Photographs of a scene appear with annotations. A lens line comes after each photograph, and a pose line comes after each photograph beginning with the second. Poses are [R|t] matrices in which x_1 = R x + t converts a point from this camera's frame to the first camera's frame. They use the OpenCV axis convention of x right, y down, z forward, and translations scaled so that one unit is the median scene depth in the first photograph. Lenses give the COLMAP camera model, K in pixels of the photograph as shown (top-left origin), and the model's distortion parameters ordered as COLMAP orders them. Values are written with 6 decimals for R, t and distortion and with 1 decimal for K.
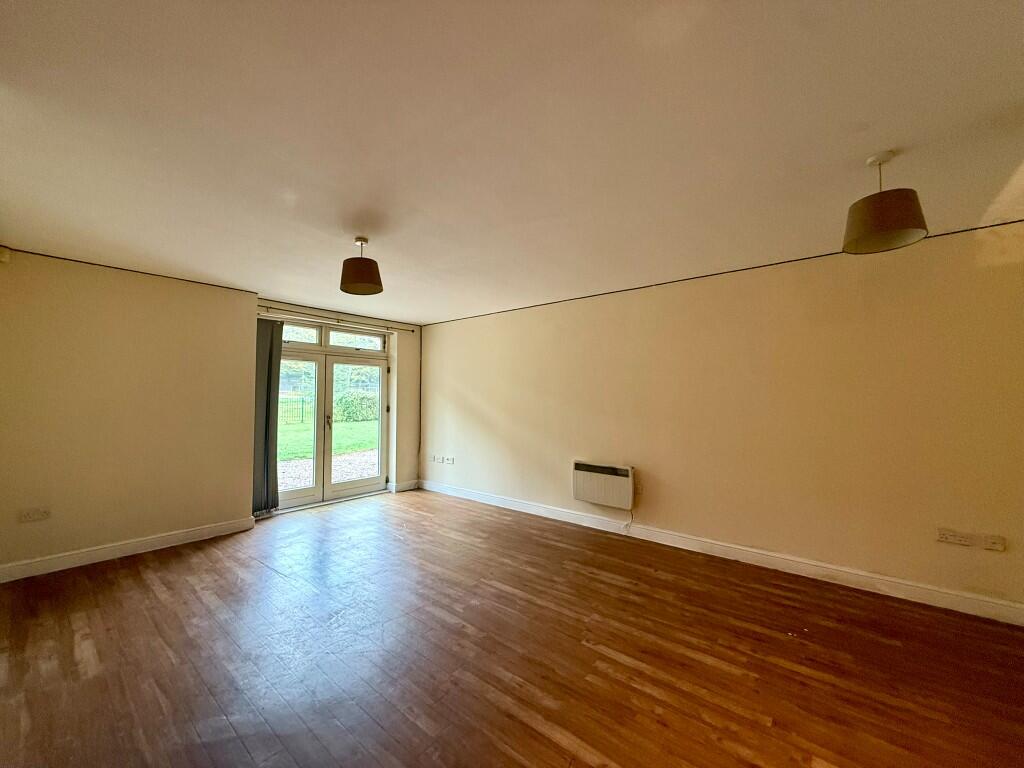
lens RADIAL K [[406.8, 0, 510.6], [0, 406.8, 382.4], [0, 0, 1]] dist [-0.000121, 0.001023]
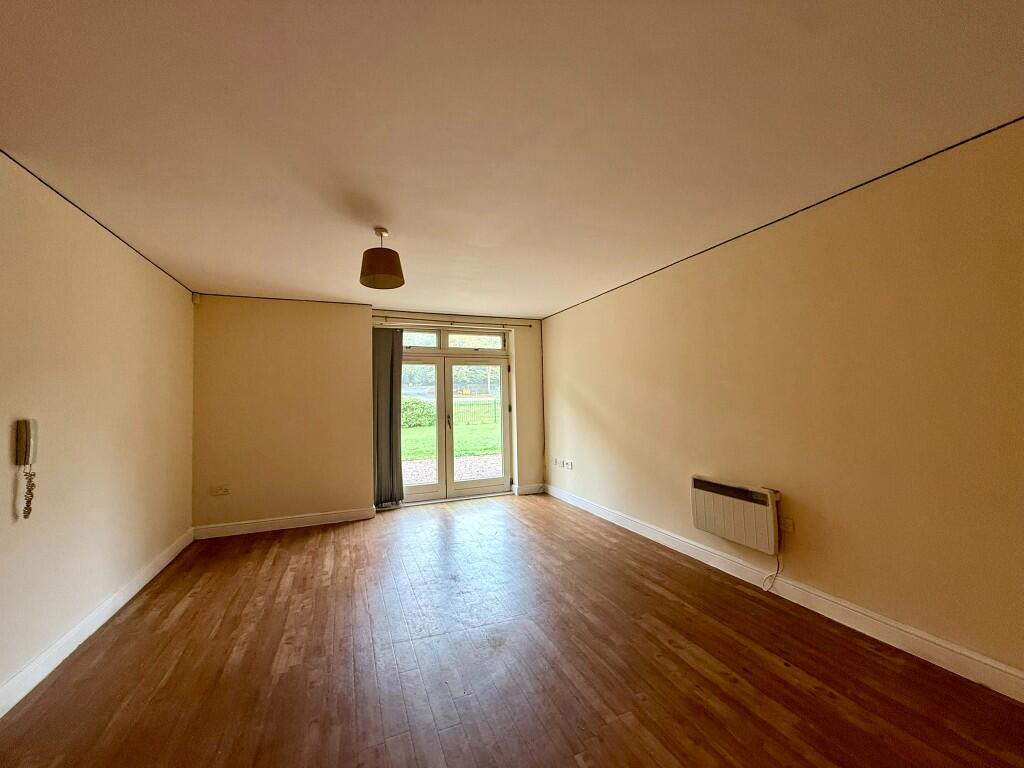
lens RADIAL K [[406.8, 0, 510.5], [0, 406.8, 385.1], [0, 0, 1]] dist [-0.000121, 0.001023]
pose [[0.880976, -0.040492, -0.471425, 0.222699], [0.043379, 0.999047, -0.004746, 0.019586], [0.471168, -0.016268, 0.881893, 0.201907]]
